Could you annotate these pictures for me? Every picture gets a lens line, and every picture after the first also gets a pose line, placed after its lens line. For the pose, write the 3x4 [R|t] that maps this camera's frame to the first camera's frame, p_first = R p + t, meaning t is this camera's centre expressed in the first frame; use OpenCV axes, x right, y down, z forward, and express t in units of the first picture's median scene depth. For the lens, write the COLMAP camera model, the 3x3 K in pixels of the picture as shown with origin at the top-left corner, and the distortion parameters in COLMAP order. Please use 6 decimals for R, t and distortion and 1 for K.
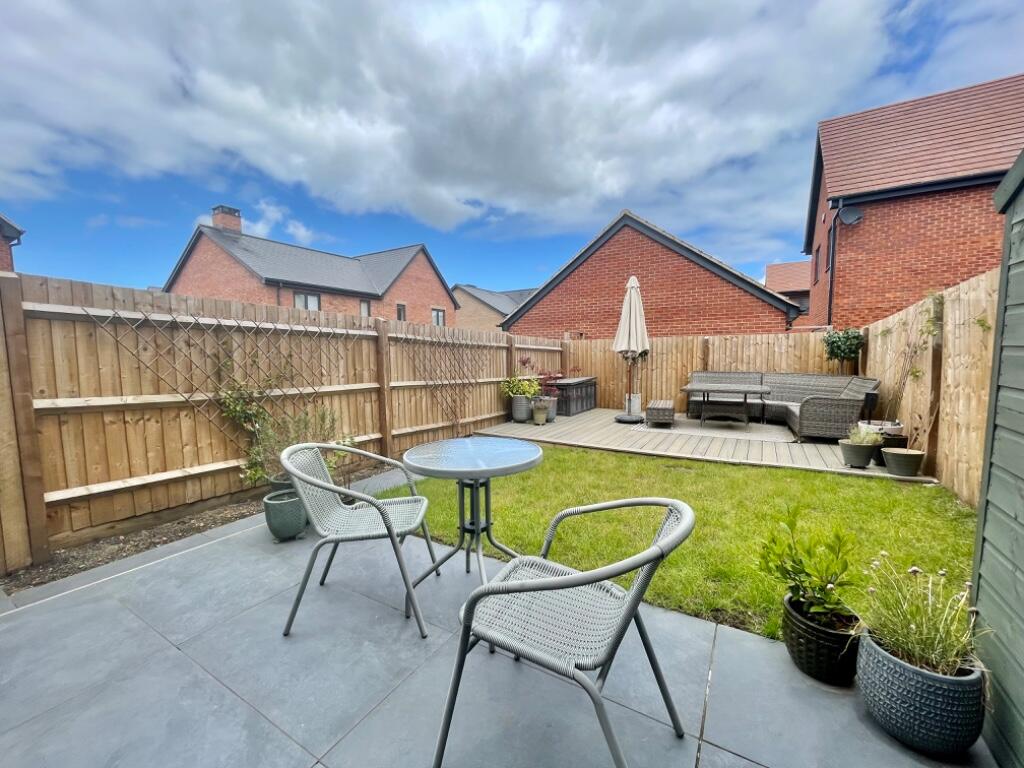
lens RADIAL K [[413.9, 0, 508.5], [0, 413.9, 388.7], [0, 0, 1]] dist [0.000069, -0.000069]
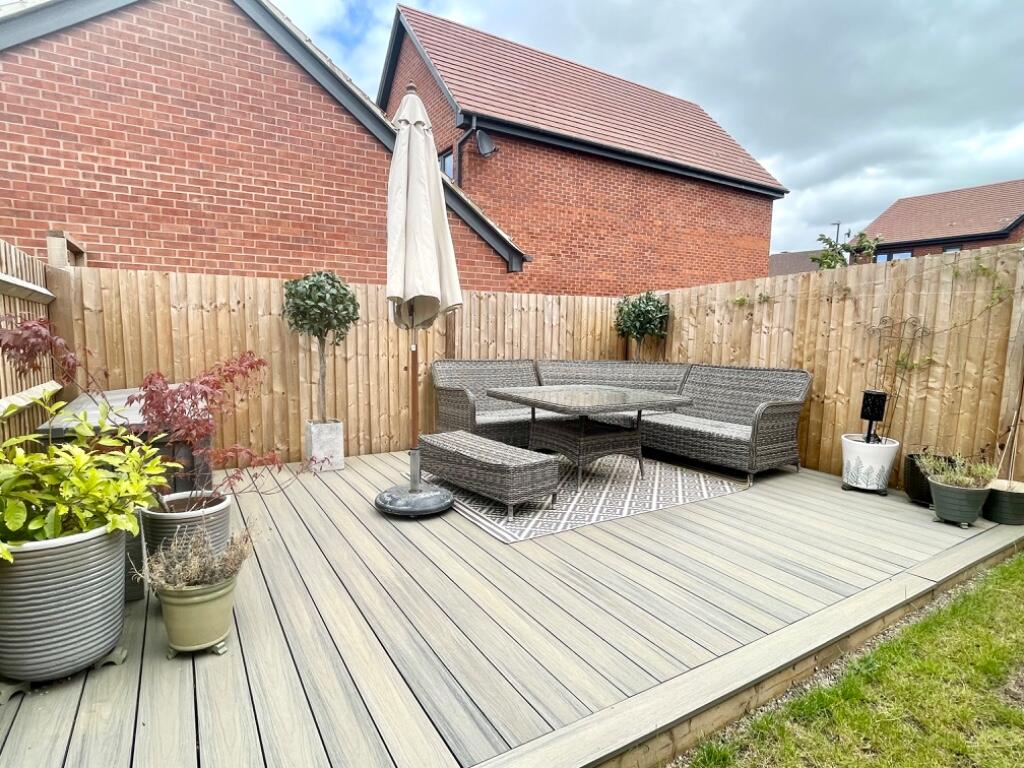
lens RADIAL K [[547.5, 0, 508.5], [0, 547.5, 389.4], [0, 0, 1]] dist [-0.005153, -0.002072]
pose [[0.475028, -0.077468, 0.876554, -0.067869], [0.044823, 0.996954, 0.063817, -0.043796], [-0.878828, 0.008975, 0.477054, 0.597496]]
